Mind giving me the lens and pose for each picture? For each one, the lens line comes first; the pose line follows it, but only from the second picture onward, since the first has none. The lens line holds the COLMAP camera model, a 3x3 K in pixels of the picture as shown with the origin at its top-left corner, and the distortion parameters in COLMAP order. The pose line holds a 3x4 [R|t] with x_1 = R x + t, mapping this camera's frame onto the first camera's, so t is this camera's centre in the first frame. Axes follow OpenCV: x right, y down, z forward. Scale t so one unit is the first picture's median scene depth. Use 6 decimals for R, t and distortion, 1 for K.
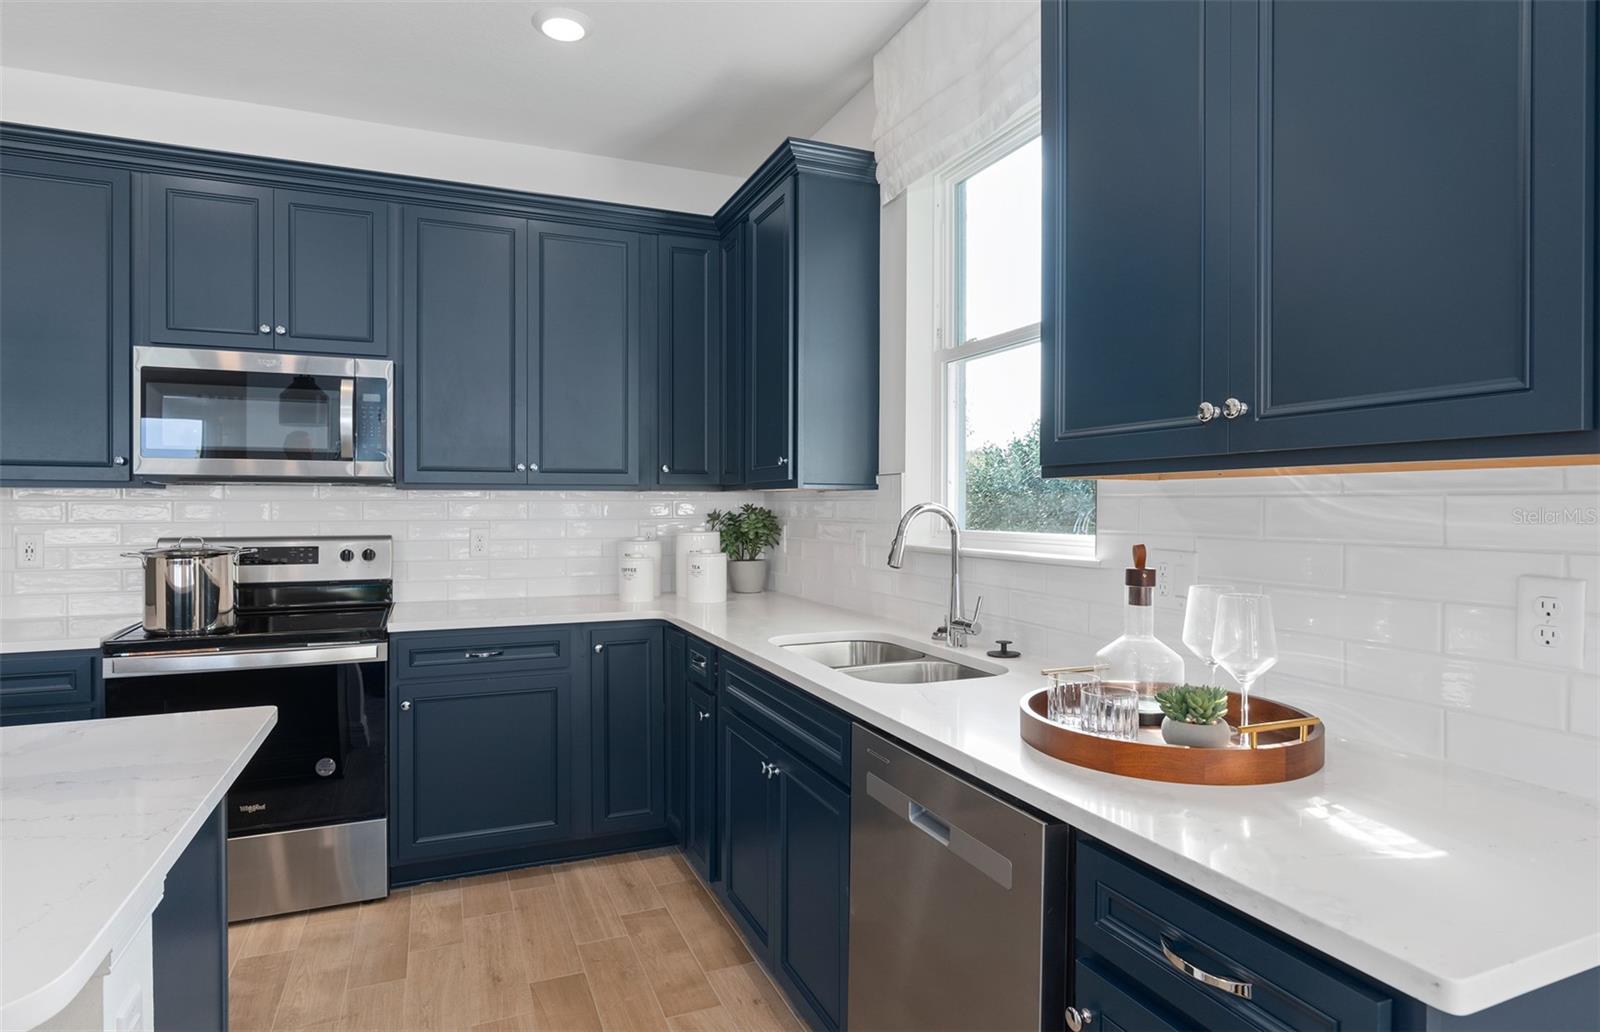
lens RADIAL K [[853.4, 0, 801.3], [0, 853.4, 516.5], [0, 0, 1]] dist [-0.002959, 0.001091]
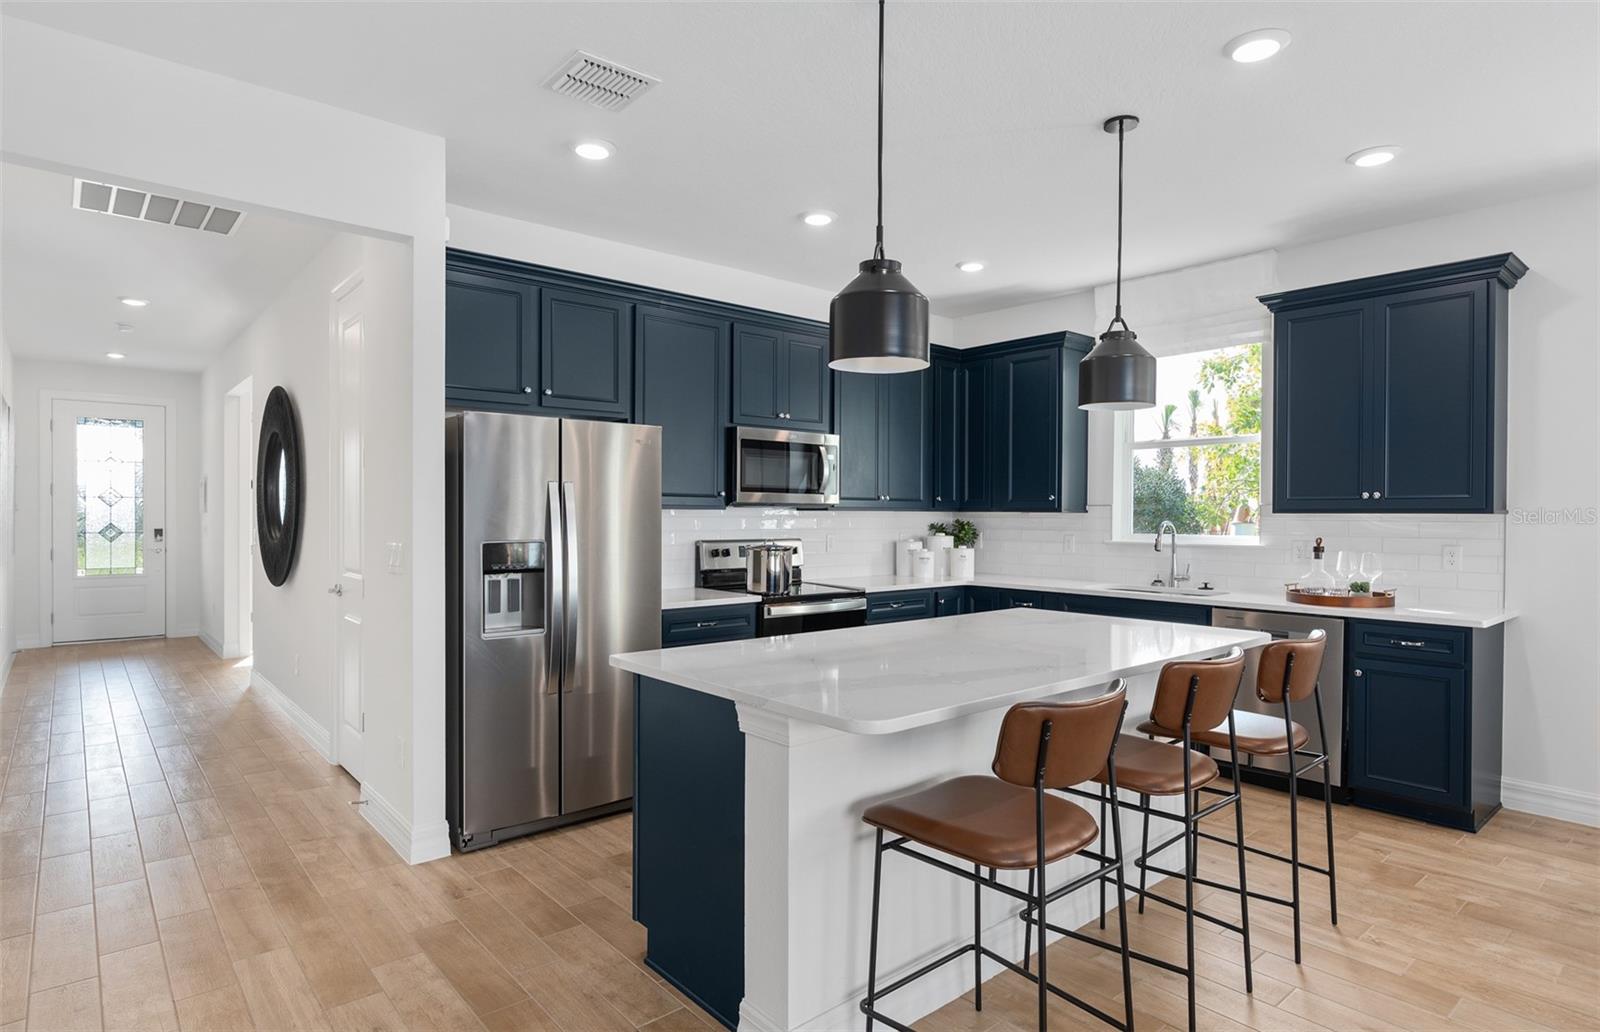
lens RADIAL K [[853.4, 0, 794.9], [0, 853.4, 514.9], [0, 0, 1]] dist [-0.002959, 0.001091]
pose [[0.952002, 0.004492, 0.306059, -1.219291], [-0.000942, 0.999931, -0.011746, -0.004705], [-0.306091, 0.010894, 0.951940, -0.667541]]
